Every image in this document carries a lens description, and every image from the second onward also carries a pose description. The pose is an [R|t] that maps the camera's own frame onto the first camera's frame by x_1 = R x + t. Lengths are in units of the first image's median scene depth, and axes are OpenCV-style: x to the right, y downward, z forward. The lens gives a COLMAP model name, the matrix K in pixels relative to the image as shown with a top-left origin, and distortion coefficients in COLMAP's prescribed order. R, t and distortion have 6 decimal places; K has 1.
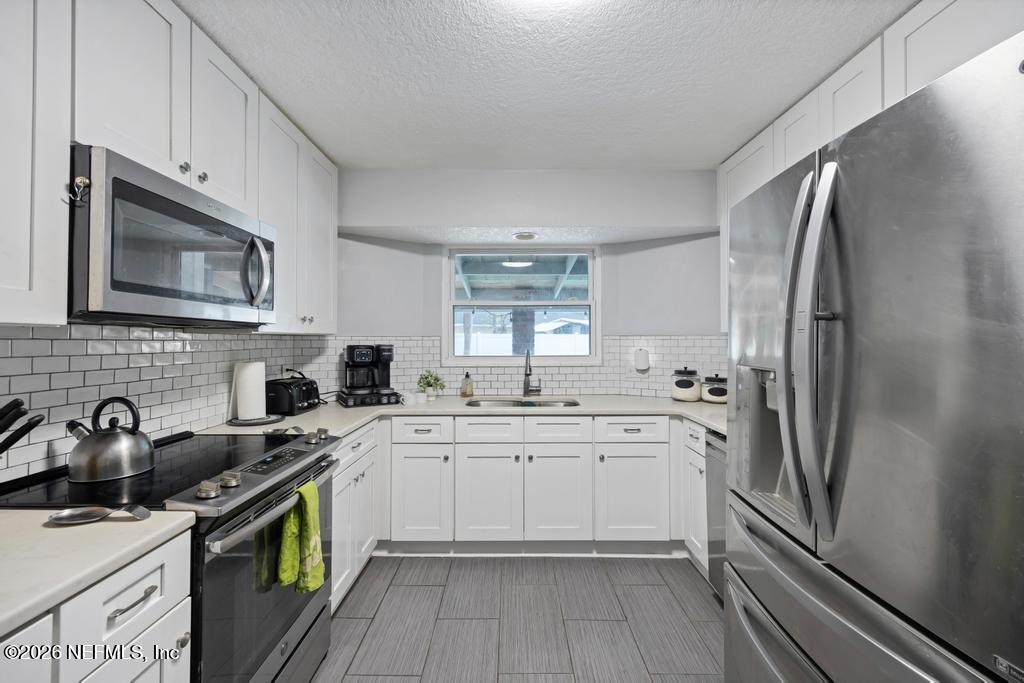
lens RADIAL K [[417.7, 0, 512.3], [0, 417.7, 339.4], [0, 0, 1]] dist [0.010691, -0.000550]
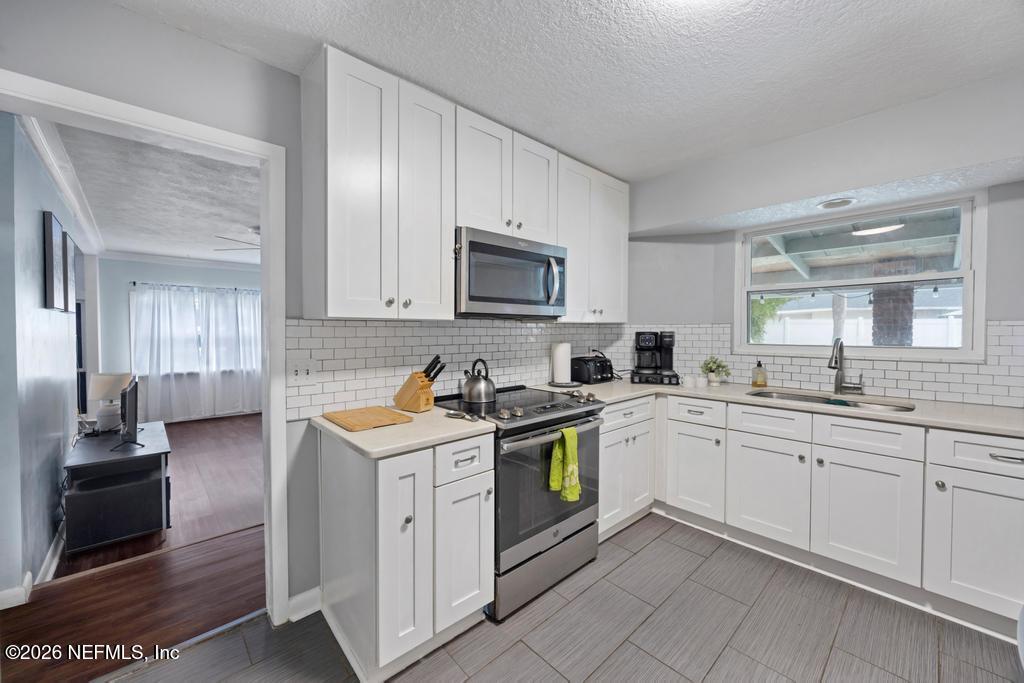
lens RADIAL K [[400.2, 0, 512.3], [0, 400.2, 340.1], [0, 0, 1]] dist [0.000603, 0.000112]
pose [[0.679452, 0.020988, -0.733420, 0.211186], [0.002639, 0.999514, 0.031047, 0.001433], [0.733715, -0.023031, 0.679066, -0.035349]]
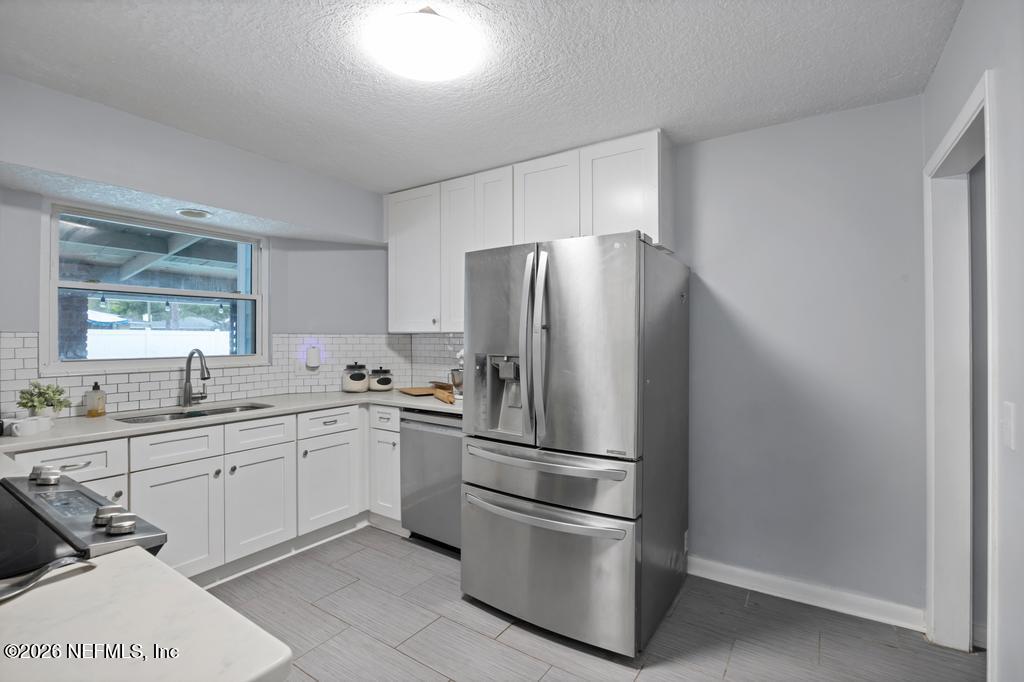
lens RADIAL K [[467.1, 0, 511.5], [0, 467.1, 340.7], [0, 0, 1]] dist [-0.012334, 0.000069]
pose [[0.554955, -0.002860, 0.831875, -0.446485], [-0.003382, 0.999978, 0.005694, -0.000210], [-0.831873, -0.005973, 0.554934, -0.047517]]
